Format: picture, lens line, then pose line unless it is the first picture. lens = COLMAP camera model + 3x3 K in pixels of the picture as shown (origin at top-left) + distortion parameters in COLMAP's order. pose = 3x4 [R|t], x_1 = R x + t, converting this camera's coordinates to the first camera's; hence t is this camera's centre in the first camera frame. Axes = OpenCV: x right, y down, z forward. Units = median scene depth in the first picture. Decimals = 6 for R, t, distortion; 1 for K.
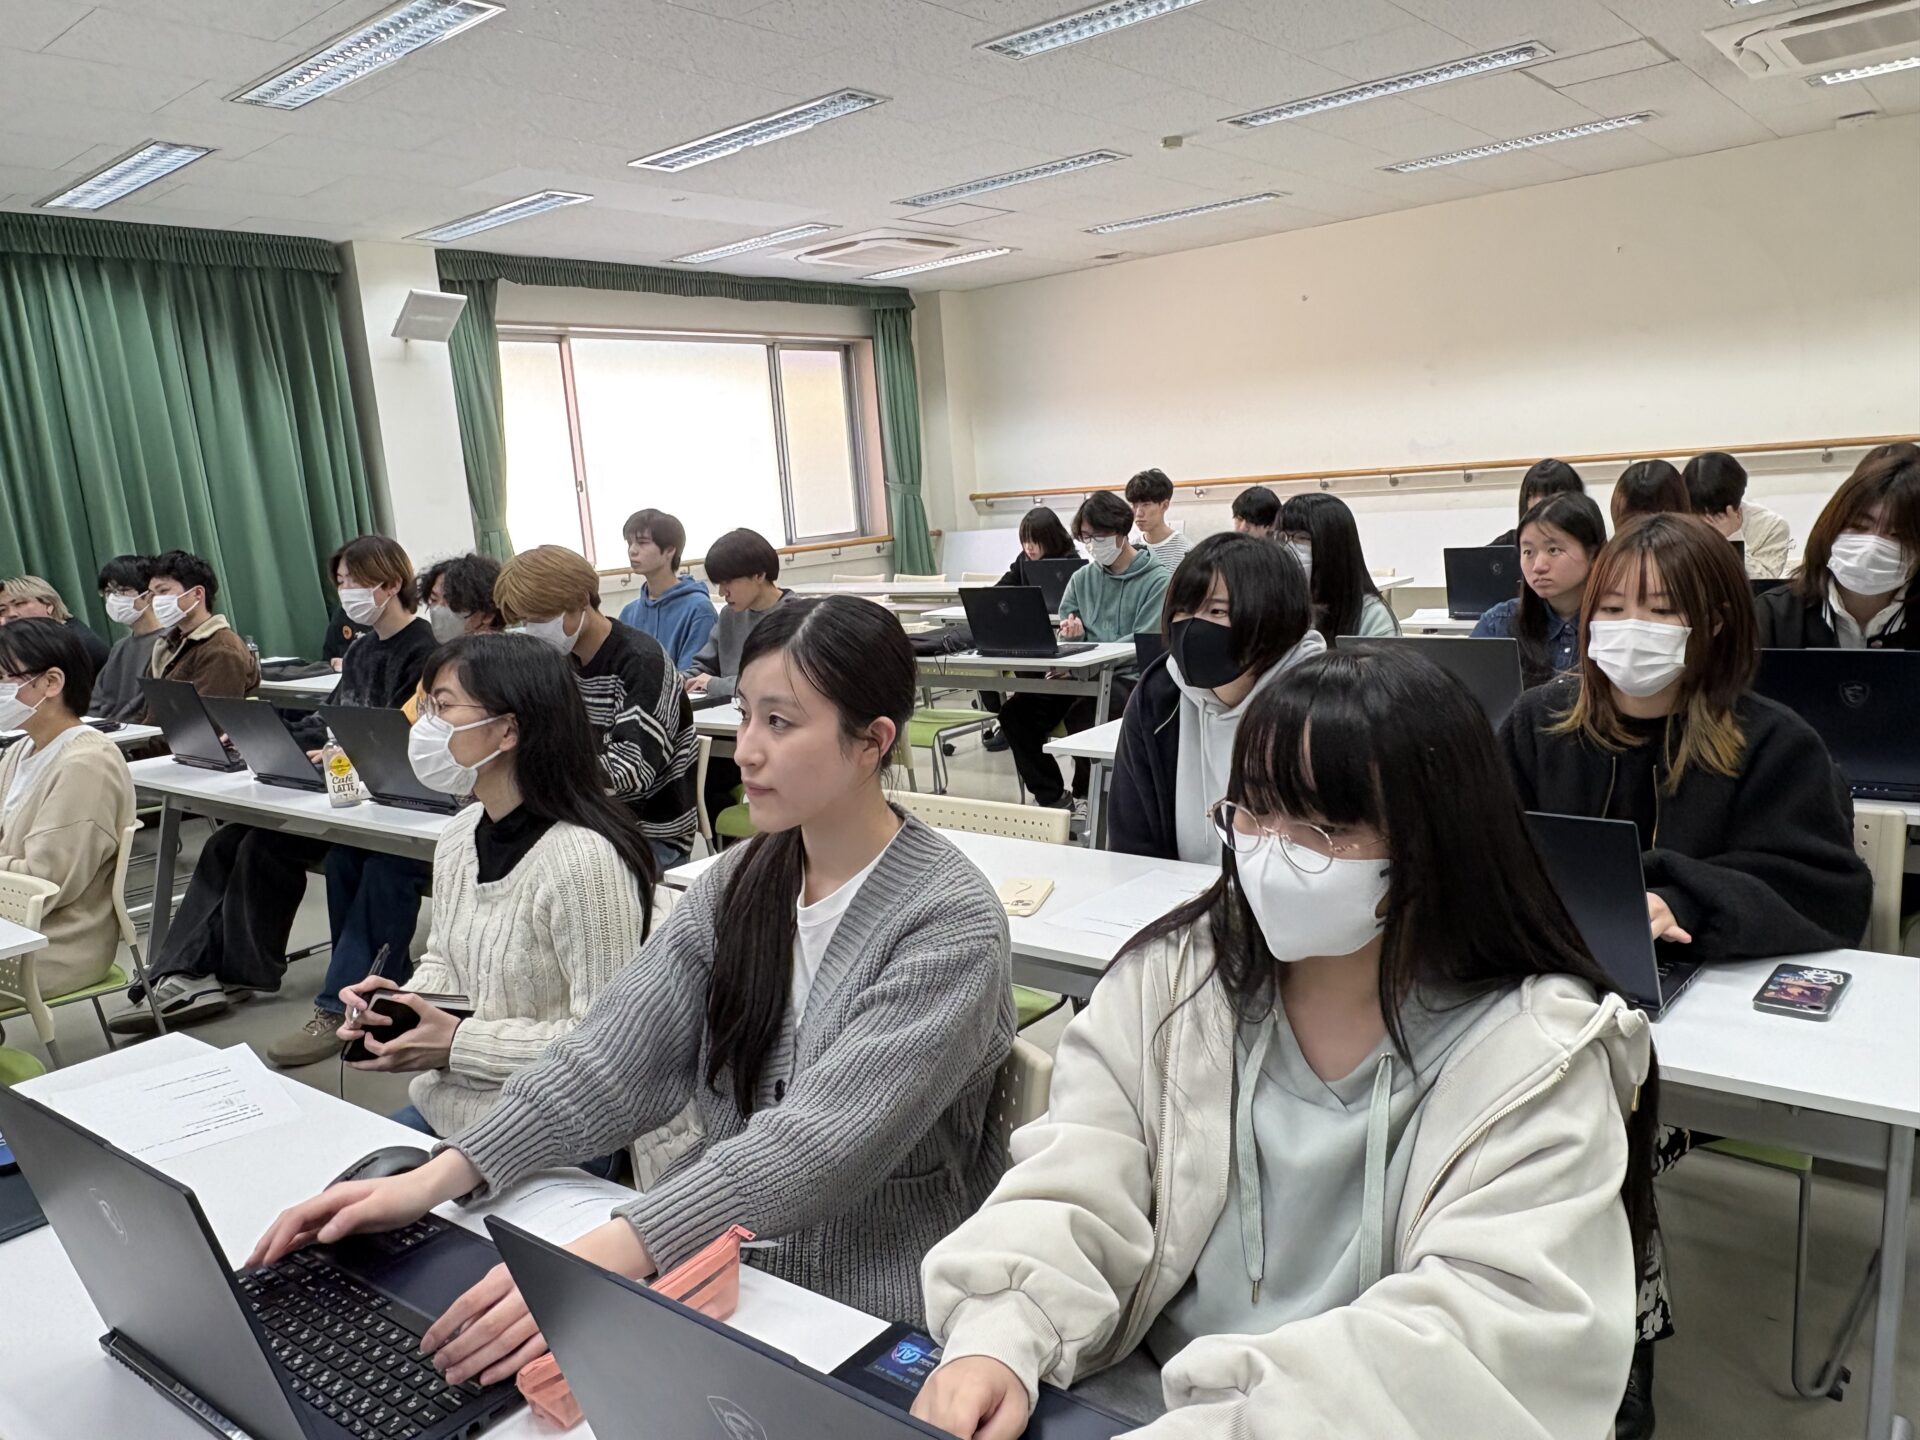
lens RADIAL K [[1370.2, 0, 960.0], [0, 1370.2, 720.0], [0, 0, 1]] dist [-0.000164, -0.000947]
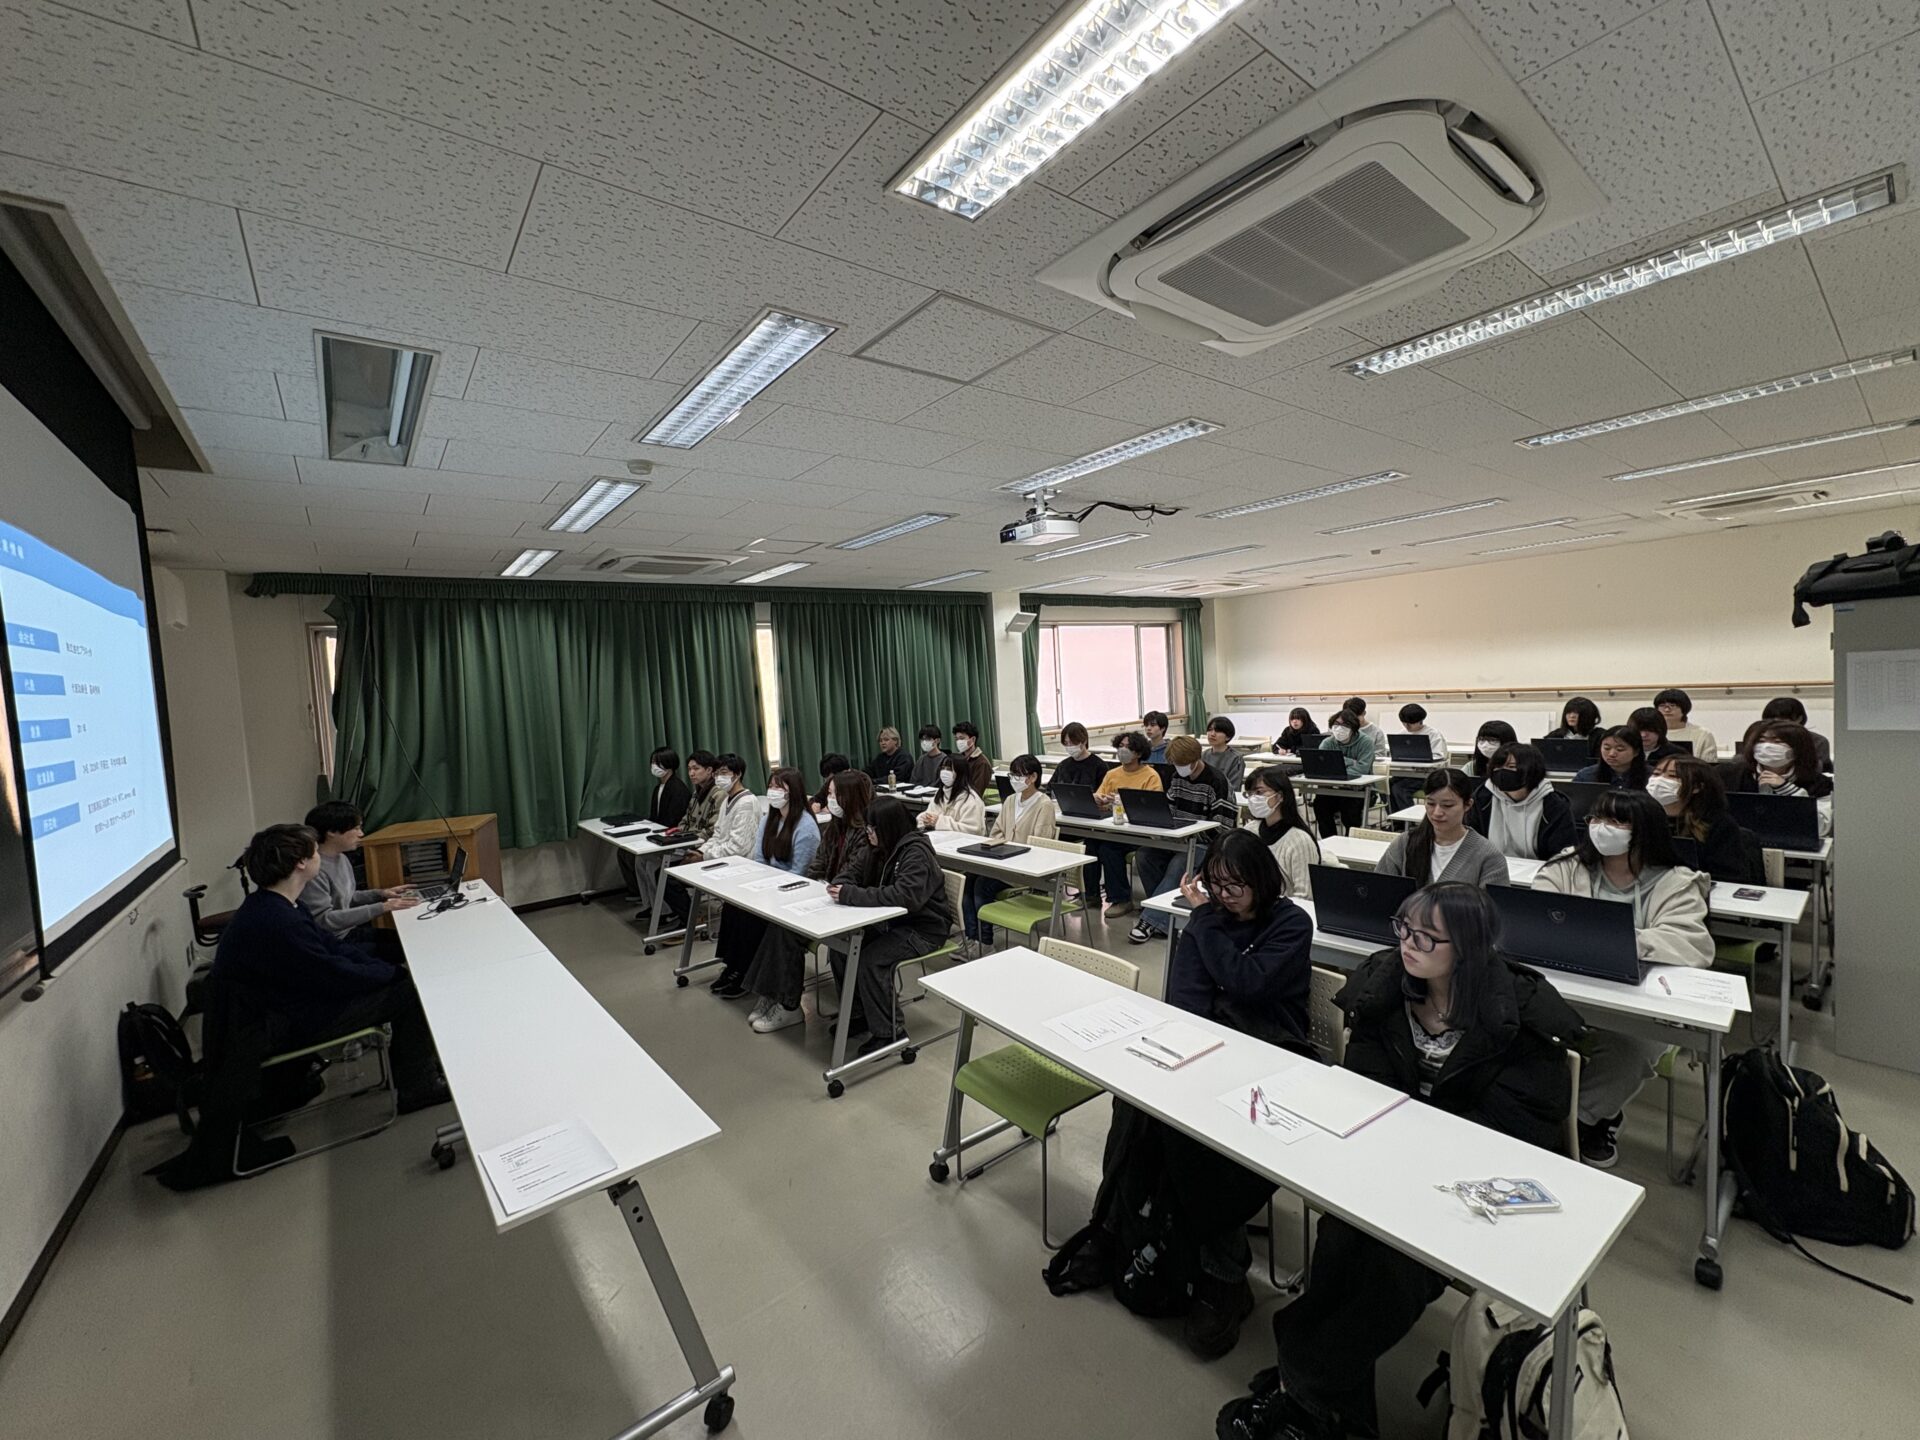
lens RADIAL K [[770.5, 0, 960.0], [0, 770.5, 720.0], [0, 0, 1]] dist [-0.000280, 0.000015]
pose [[0.975777, 0.026043, -0.217214, -0.194963], [-0.049603, 0.993368, -0.103727, 0.015167], [0.213072, 0.111989, 0.970597, -0.288817]]
